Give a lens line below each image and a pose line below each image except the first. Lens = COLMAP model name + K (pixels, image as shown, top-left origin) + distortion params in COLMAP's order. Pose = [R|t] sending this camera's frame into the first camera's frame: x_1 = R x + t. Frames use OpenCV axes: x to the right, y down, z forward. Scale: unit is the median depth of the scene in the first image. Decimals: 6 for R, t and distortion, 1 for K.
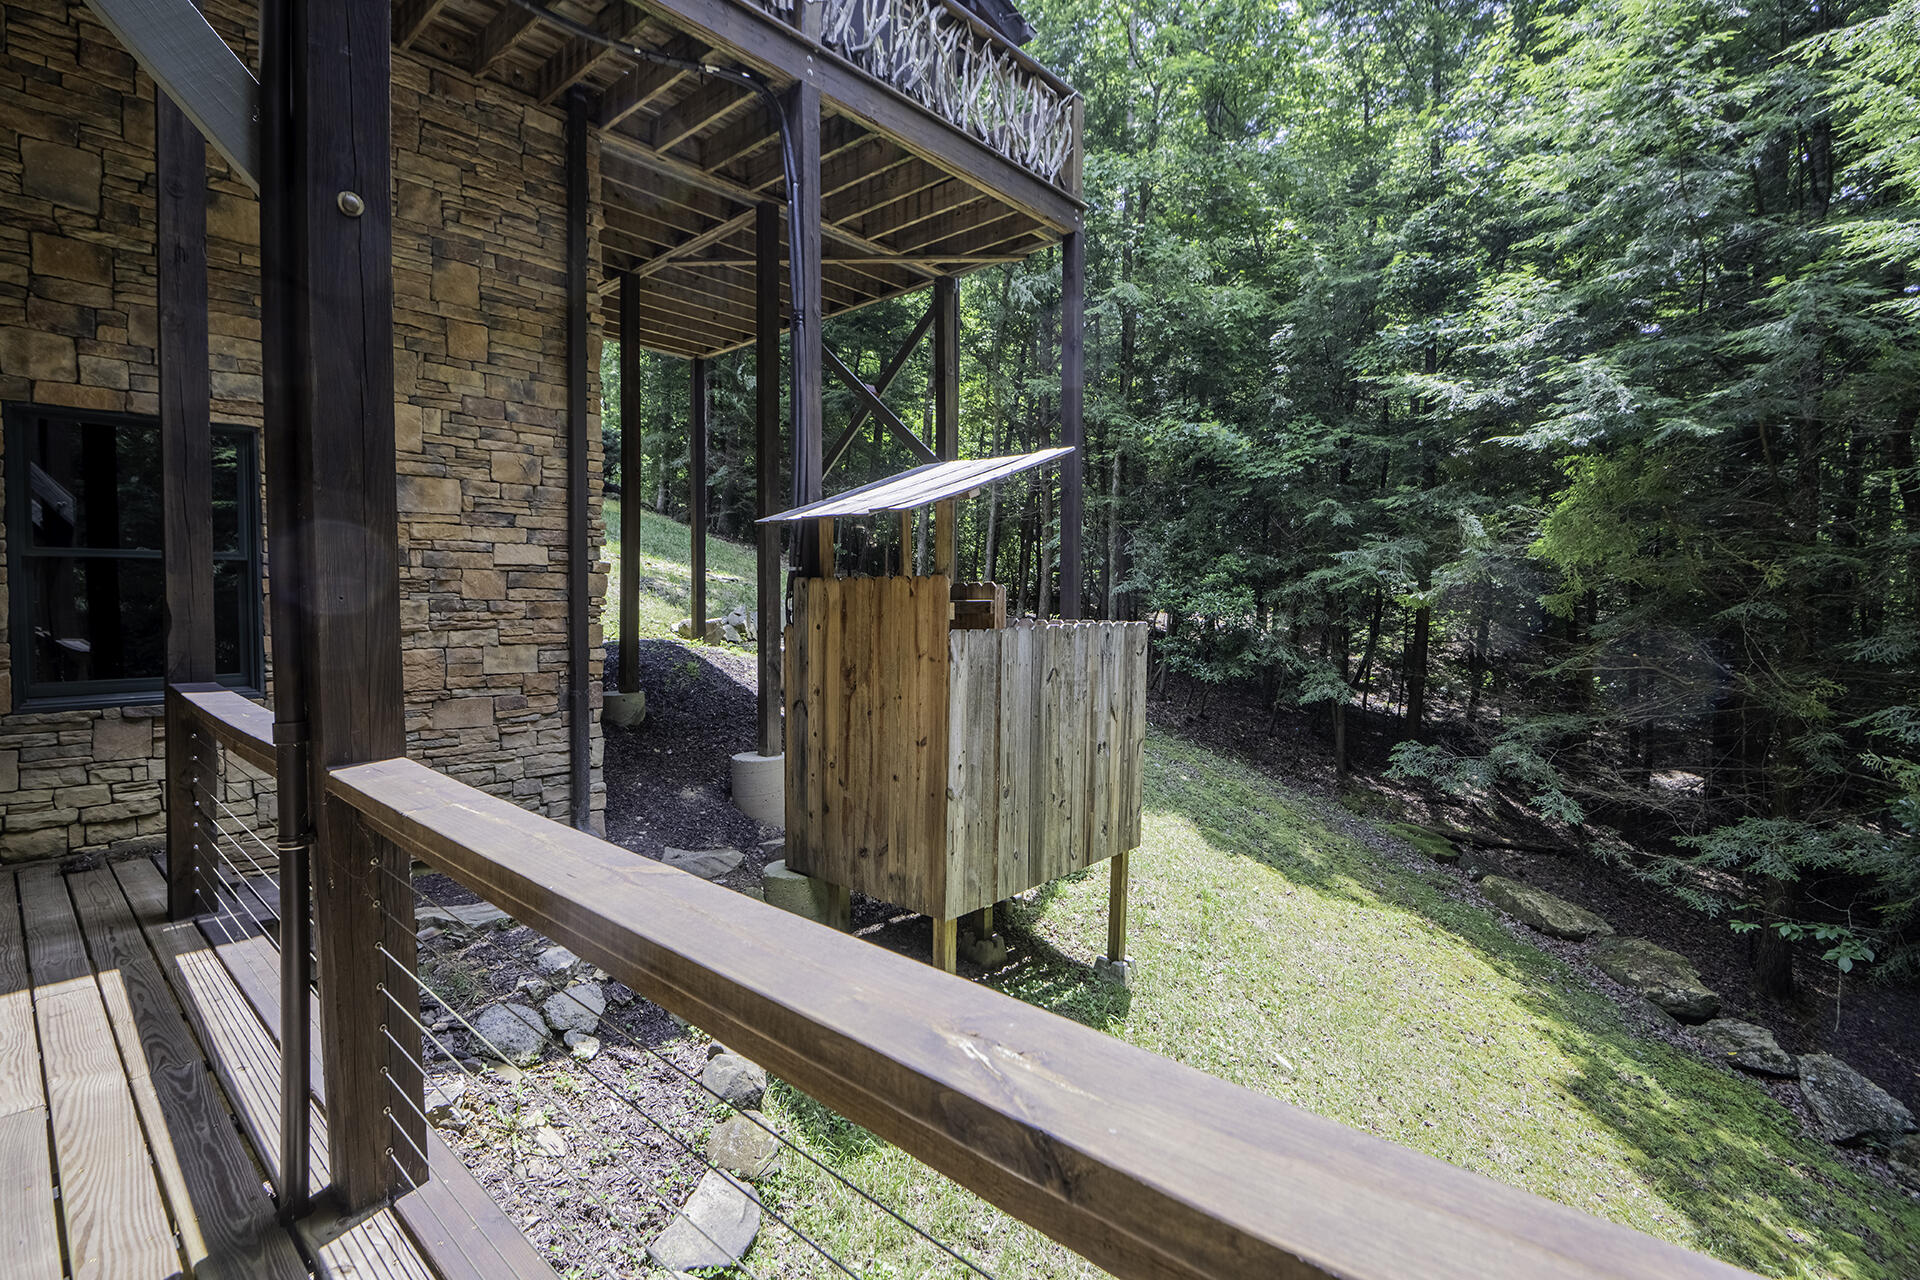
lens RADIAL K [[879.7, 0, 953.3], [0, 879.7, 630.5], [0, 0, 1]] dist [-0.013113, -0.003474]
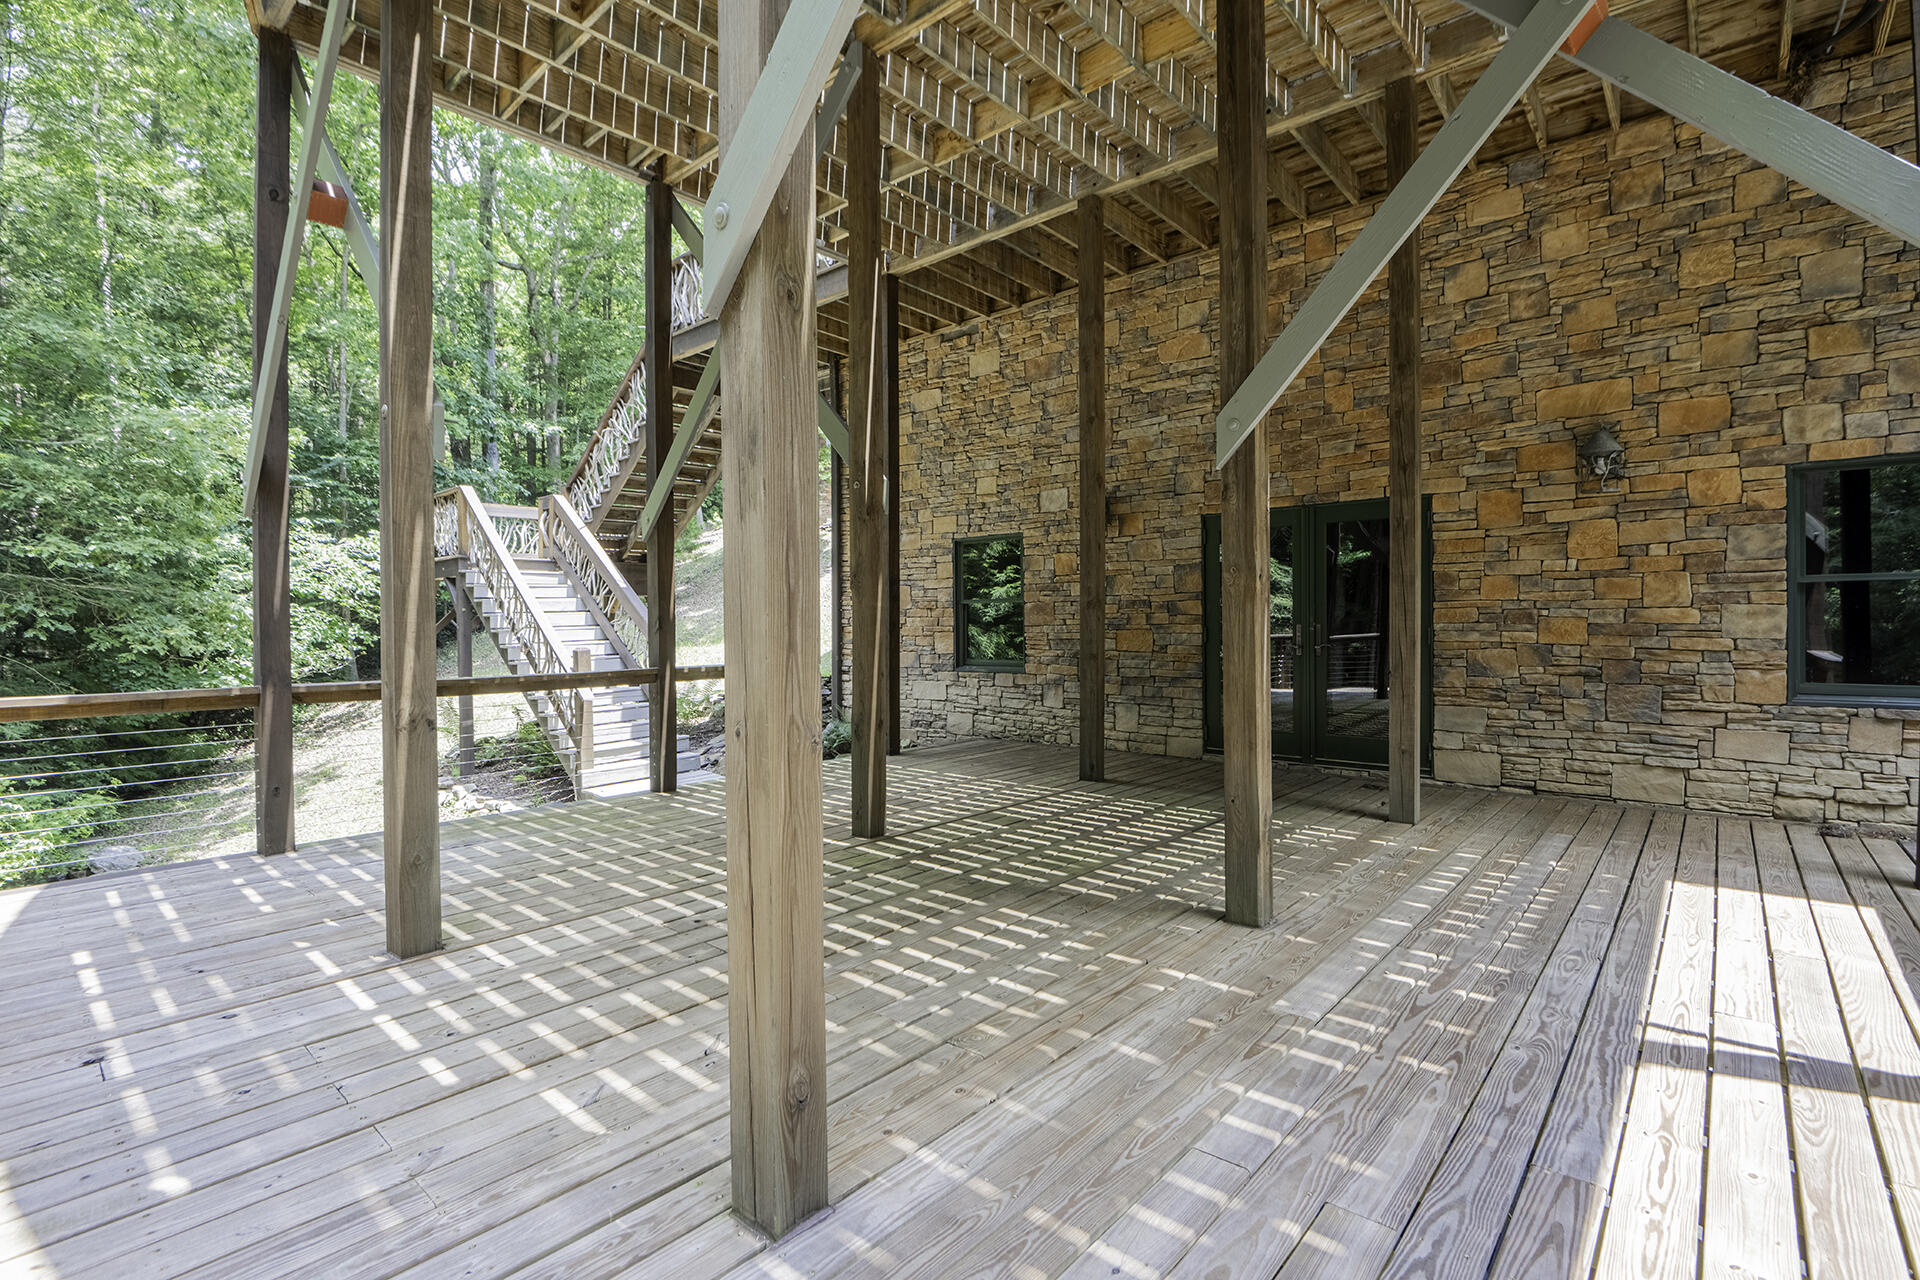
lens RADIAL K [[879.7, 0, 956.4], [0, 879.7, 624.7], [0, 0, 1]] dist [-0.013113, -0.003474]
pose [[0.006011, 0.002094, -0.999980, 0.198855], [-0.032239, 0.999478, 0.001899, 0.013673], [0.999462, 0.032227, 0.006076, -0.253378]]
